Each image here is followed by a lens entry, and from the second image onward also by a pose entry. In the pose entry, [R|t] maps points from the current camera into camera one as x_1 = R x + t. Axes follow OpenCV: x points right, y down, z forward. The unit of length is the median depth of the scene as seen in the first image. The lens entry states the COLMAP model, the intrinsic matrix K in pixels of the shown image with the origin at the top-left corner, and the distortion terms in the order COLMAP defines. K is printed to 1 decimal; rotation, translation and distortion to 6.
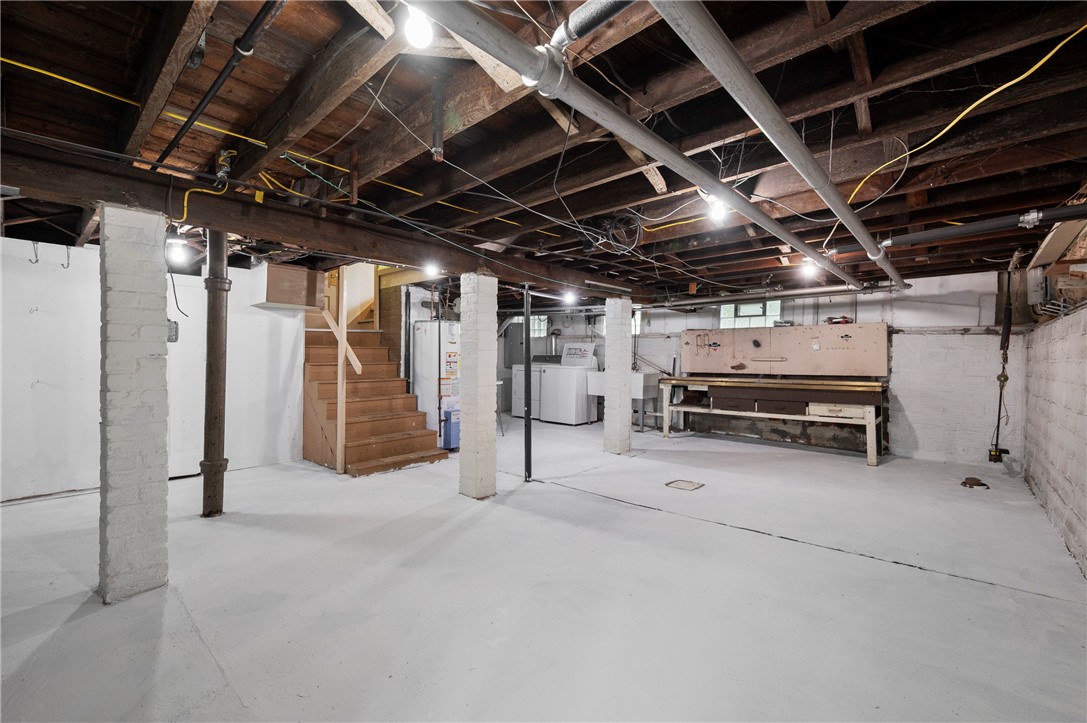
lens RADIAL K [[466.9, 0, 546.5], [0, 466.9, 357.9], [0, 0, 1]] dist [0.008424, 0.000186]
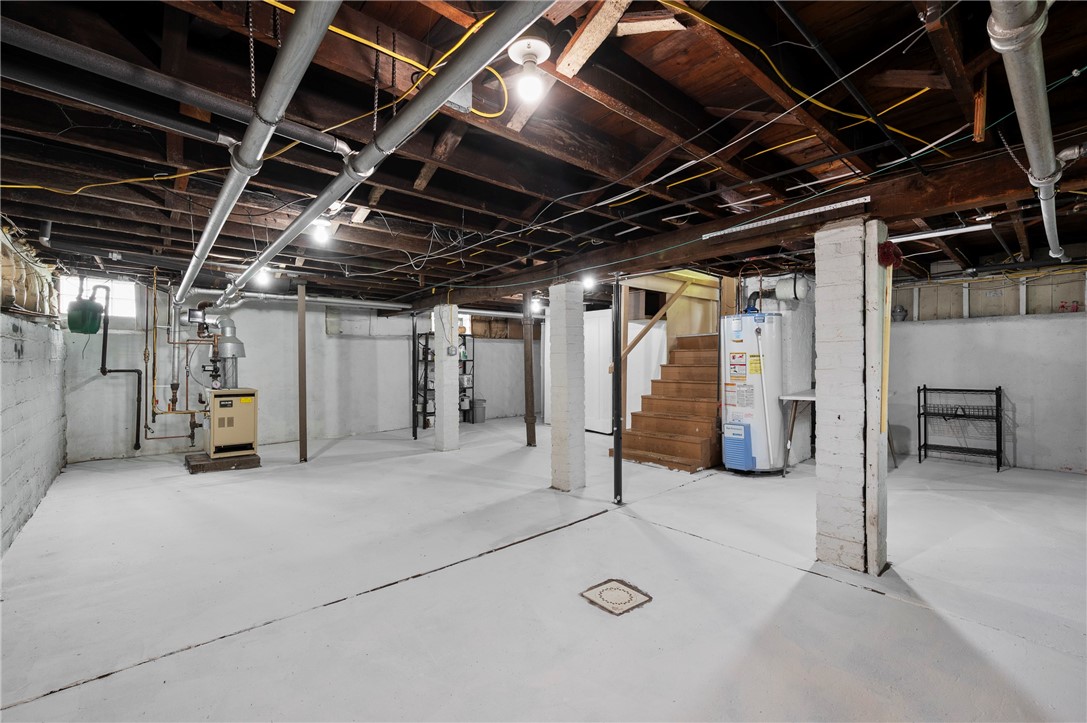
lens RADIAL K [[466.9, 0, 547.9], [0, 466.9, 360.4], [0, 0, 1]] dist [0.008424, 0.000186]
pose [[-0.131467, -0.003085, -0.991316, 0.754660], [0.003295, 0.999988, -0.003549, 0.003701], [0.991315, -0.003733, -0.131456, 0.895375]]
